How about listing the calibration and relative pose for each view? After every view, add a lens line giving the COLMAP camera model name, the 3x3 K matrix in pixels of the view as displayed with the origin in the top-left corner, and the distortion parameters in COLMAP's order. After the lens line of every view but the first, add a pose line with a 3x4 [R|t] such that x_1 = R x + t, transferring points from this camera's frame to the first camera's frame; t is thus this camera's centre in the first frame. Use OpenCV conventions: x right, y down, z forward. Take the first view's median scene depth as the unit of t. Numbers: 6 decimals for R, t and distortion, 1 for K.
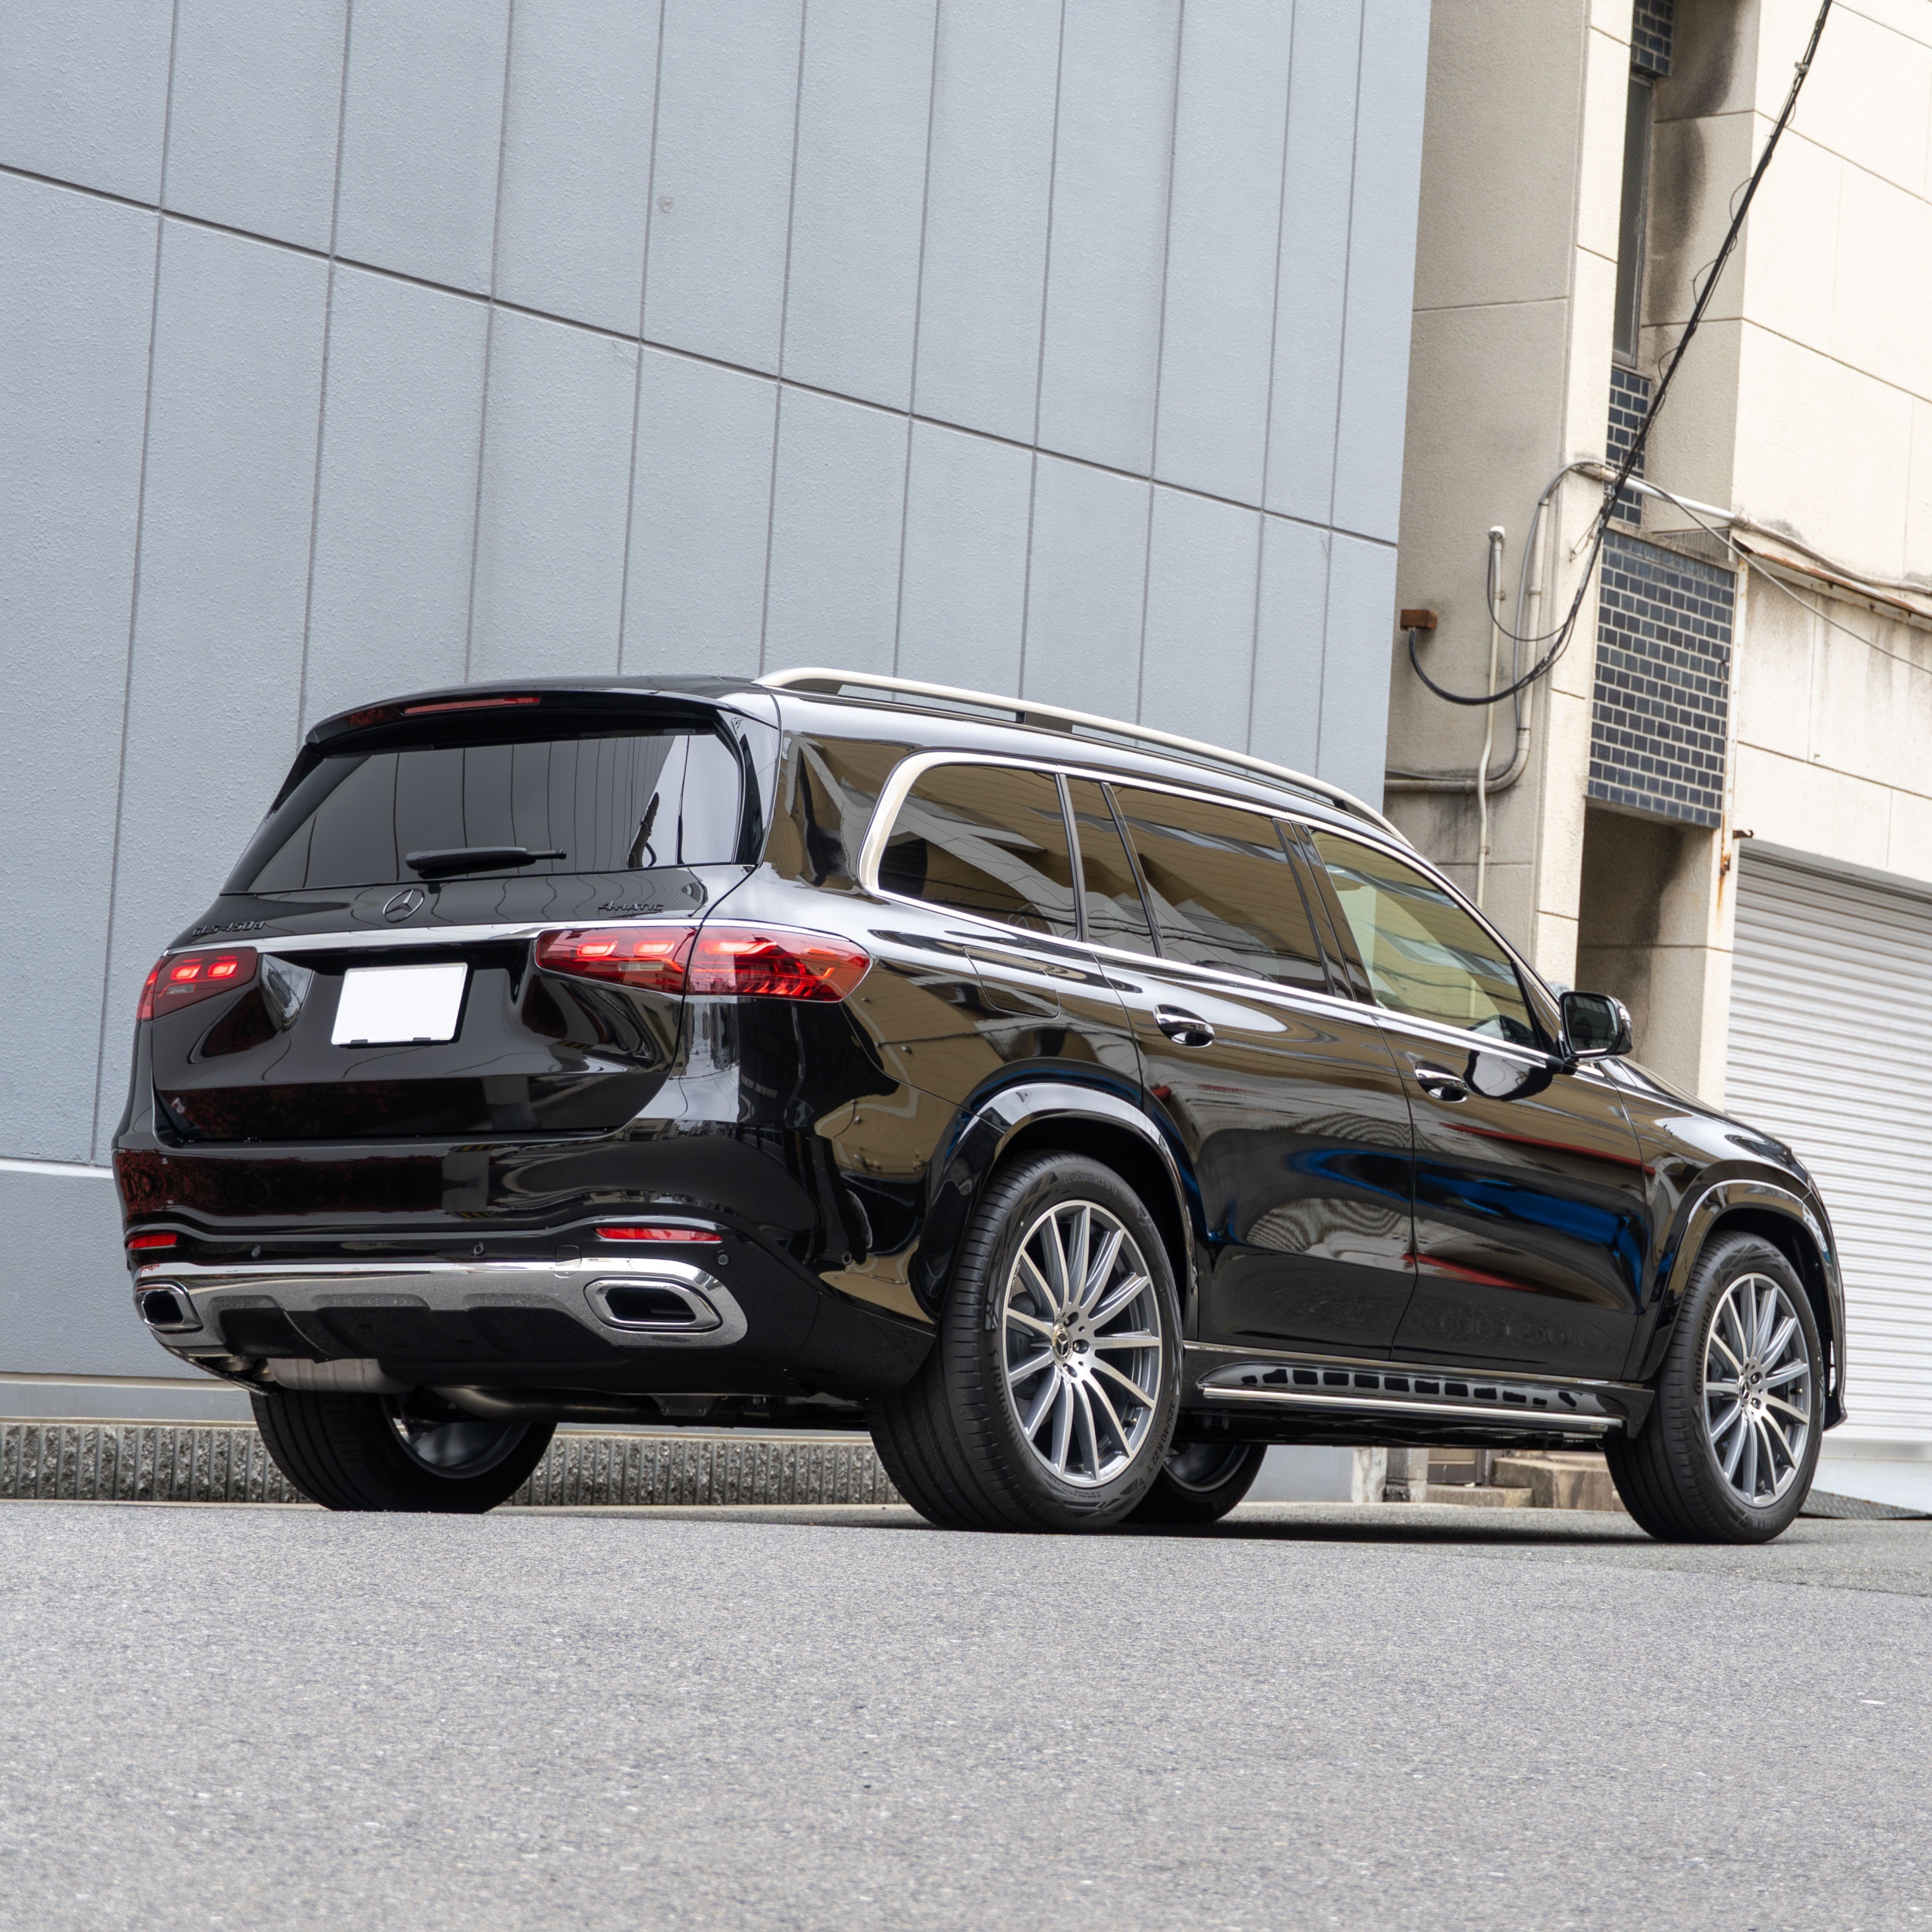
lens RADIAL K [[5699.6, 0, 966.0], [0, 5699.6, 966.0], [0, 0, 1]] dist [0.018939, 2.152426]
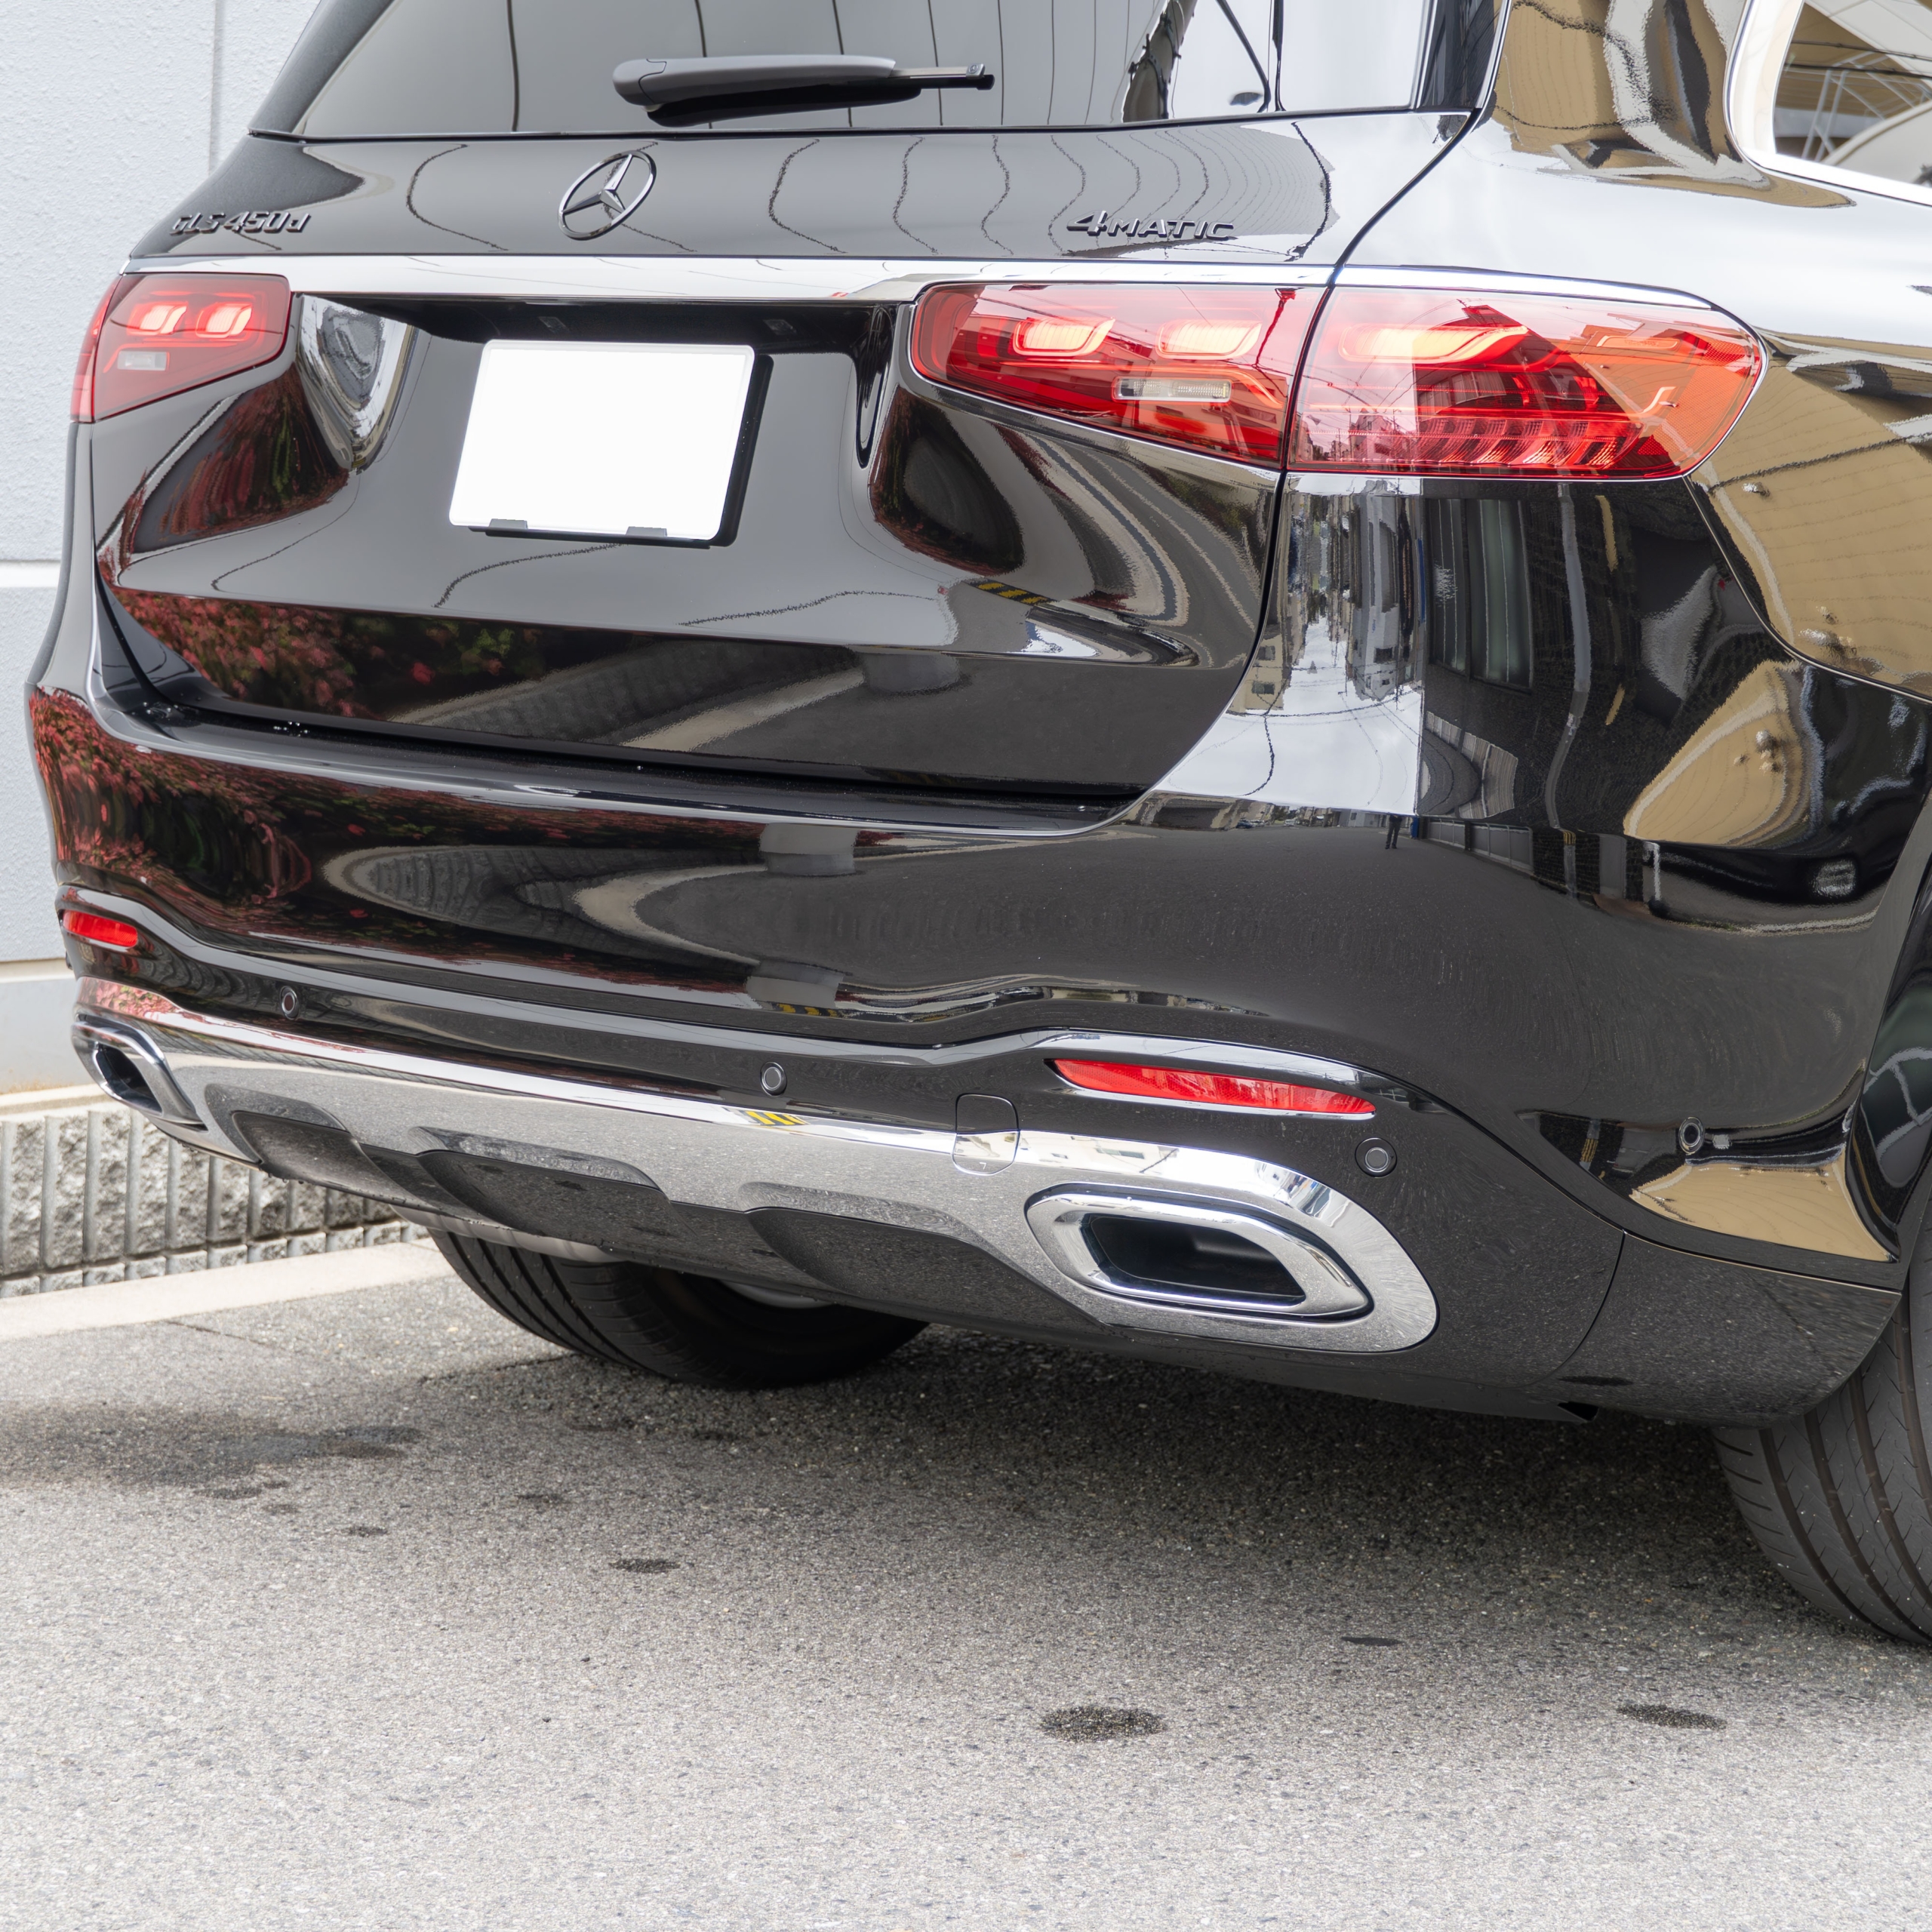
lens RADIAL K [[5378.6, 0, 966.0], [0, 5378.6, 966.0], [0, 0, 1]] dist [-0.096267, 1.359524]
pose [[0.993105, 0.020463, -0.115427, -0.027550], [0.002693, 0.980403, 0.196982, -0.032692], [0.117196, -0.195935, 0.973589, 0.623690]]
